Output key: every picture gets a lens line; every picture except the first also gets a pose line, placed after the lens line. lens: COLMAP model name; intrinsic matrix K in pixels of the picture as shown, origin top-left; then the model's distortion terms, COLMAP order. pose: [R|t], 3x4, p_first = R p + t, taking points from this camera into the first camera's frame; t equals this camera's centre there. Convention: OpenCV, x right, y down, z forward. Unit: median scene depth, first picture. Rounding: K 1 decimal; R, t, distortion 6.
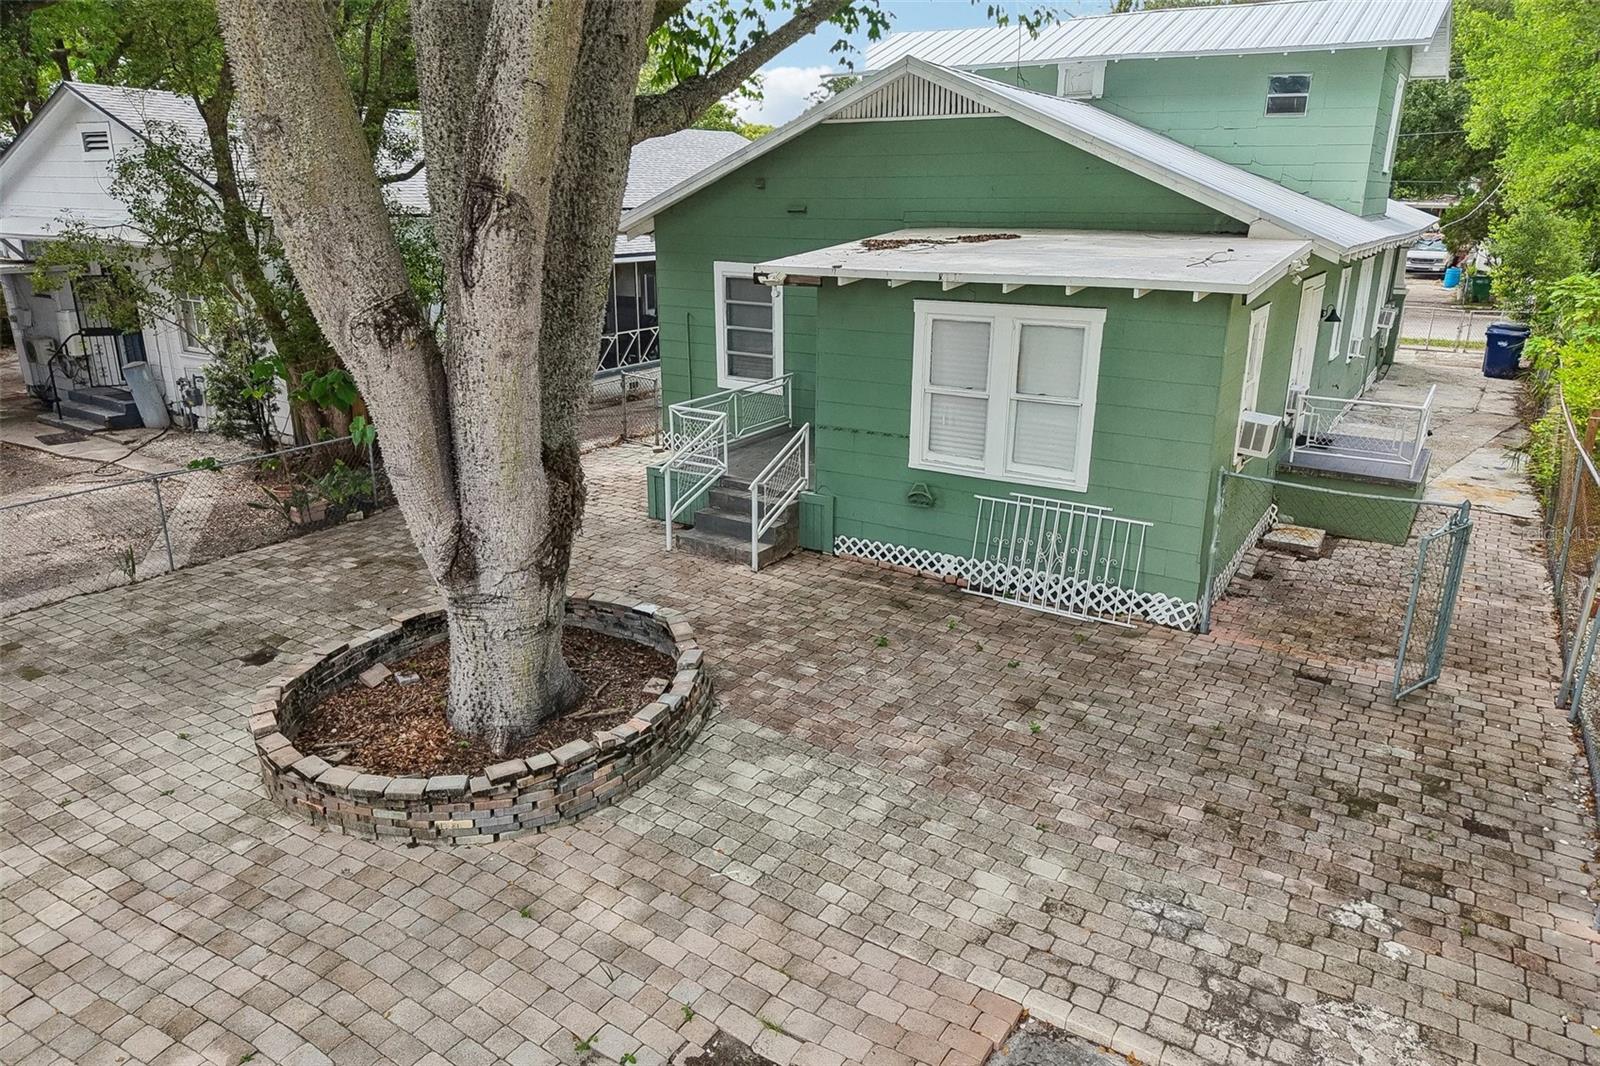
lens RADIAL K [[1060.8, 0, 800.0], [0, 1060.8, 533.0], [0, 0, 1]] dist [0.034803, -0.042431]
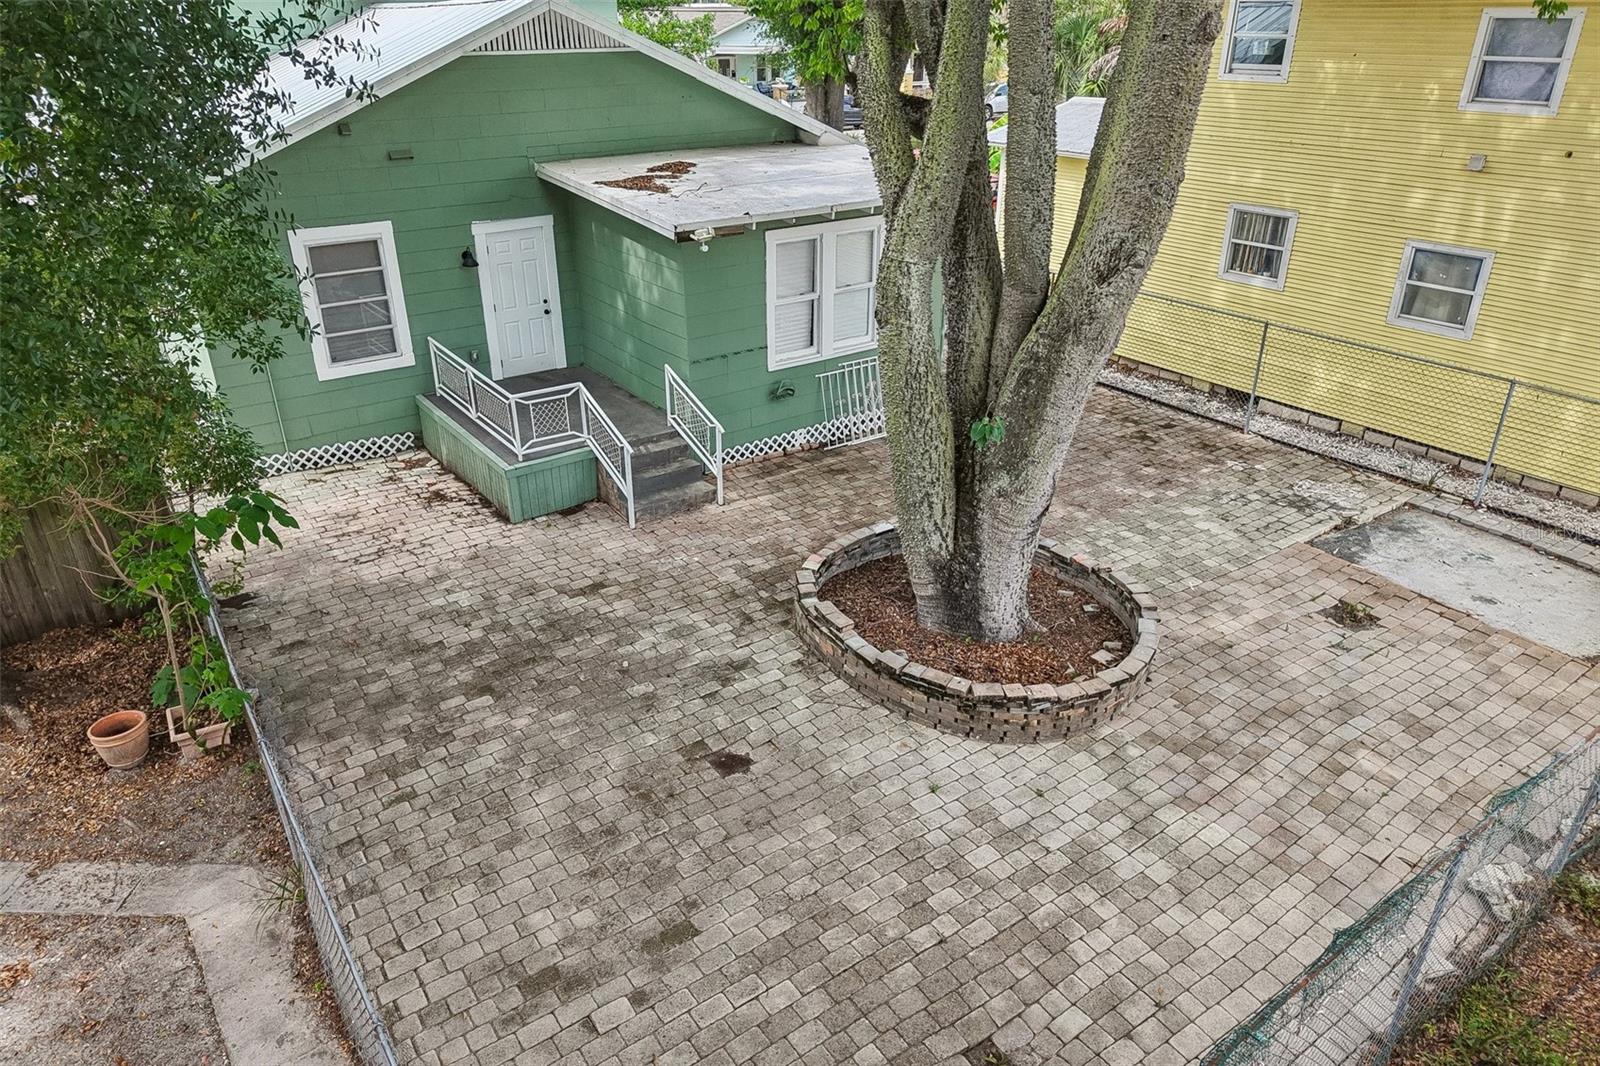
lens RADIAL K [[1060.8, 0, 800.0], [0, 1060.8, 533.0], [0, 0, 1]] dist [0.034803, -0.042431]
pose [[0.372514, -0.408532, 0.833268, -1.002709], [0.286762, 0.904623, 0.315318, -0.277039], [-0.882610, 0.121489, 0.454136, 0.467929]]
